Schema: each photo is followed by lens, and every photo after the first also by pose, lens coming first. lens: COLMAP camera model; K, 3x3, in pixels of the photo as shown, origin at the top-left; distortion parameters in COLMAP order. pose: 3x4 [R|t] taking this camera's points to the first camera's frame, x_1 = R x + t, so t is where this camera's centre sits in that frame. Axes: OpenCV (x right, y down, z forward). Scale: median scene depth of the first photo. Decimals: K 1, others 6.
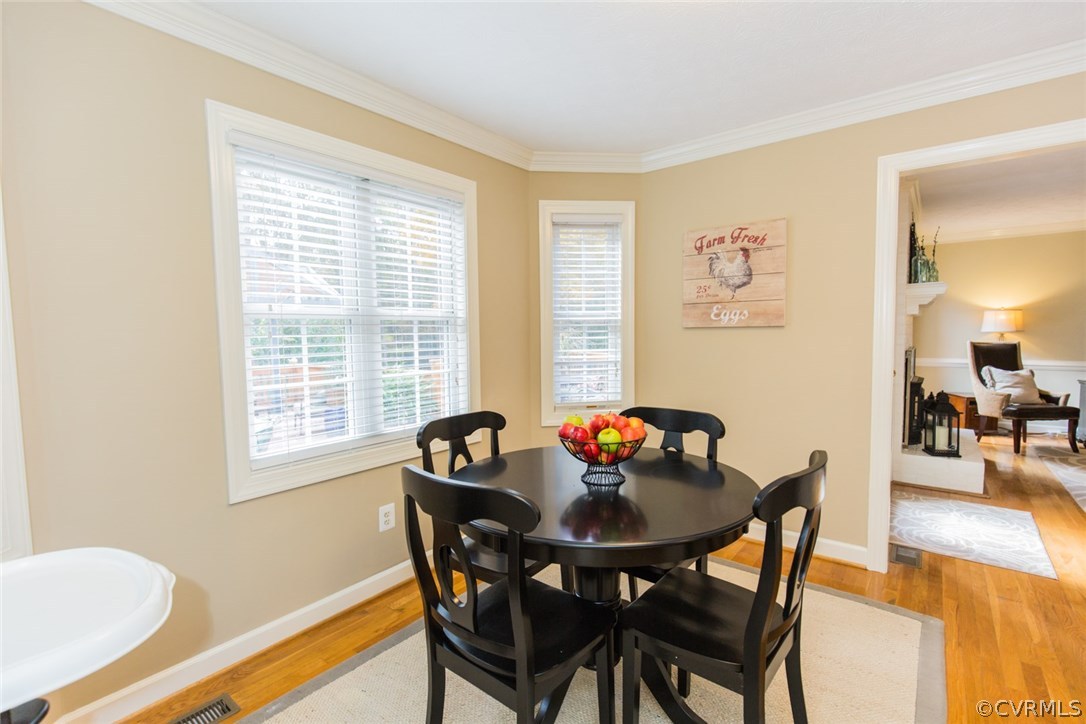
lens RADIAL K [[495.4, 0, 547.1], [0, 495.4, 361.3], [0, 0, 1]] dist [0.005099, 0.000230]
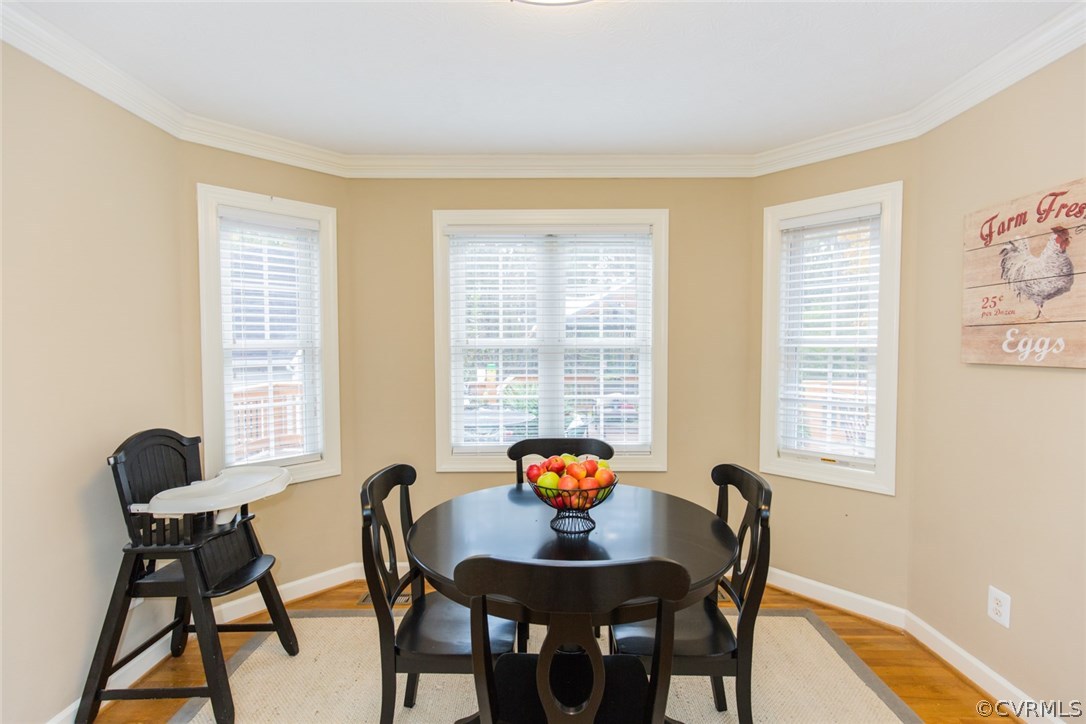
lens RADIAL K [[499.2, 0, 547.7], [0, 499.2, 361.1], [0, 0, 1]] dist [0.002733, -0.000541]
pose [[0.620869, 0.036147, -0.783080, 0.474684], [-0.052808, 0.998596, 0.004227, -0.047847], [0.782133, 0.038729, 0.621906, 0.193756]]
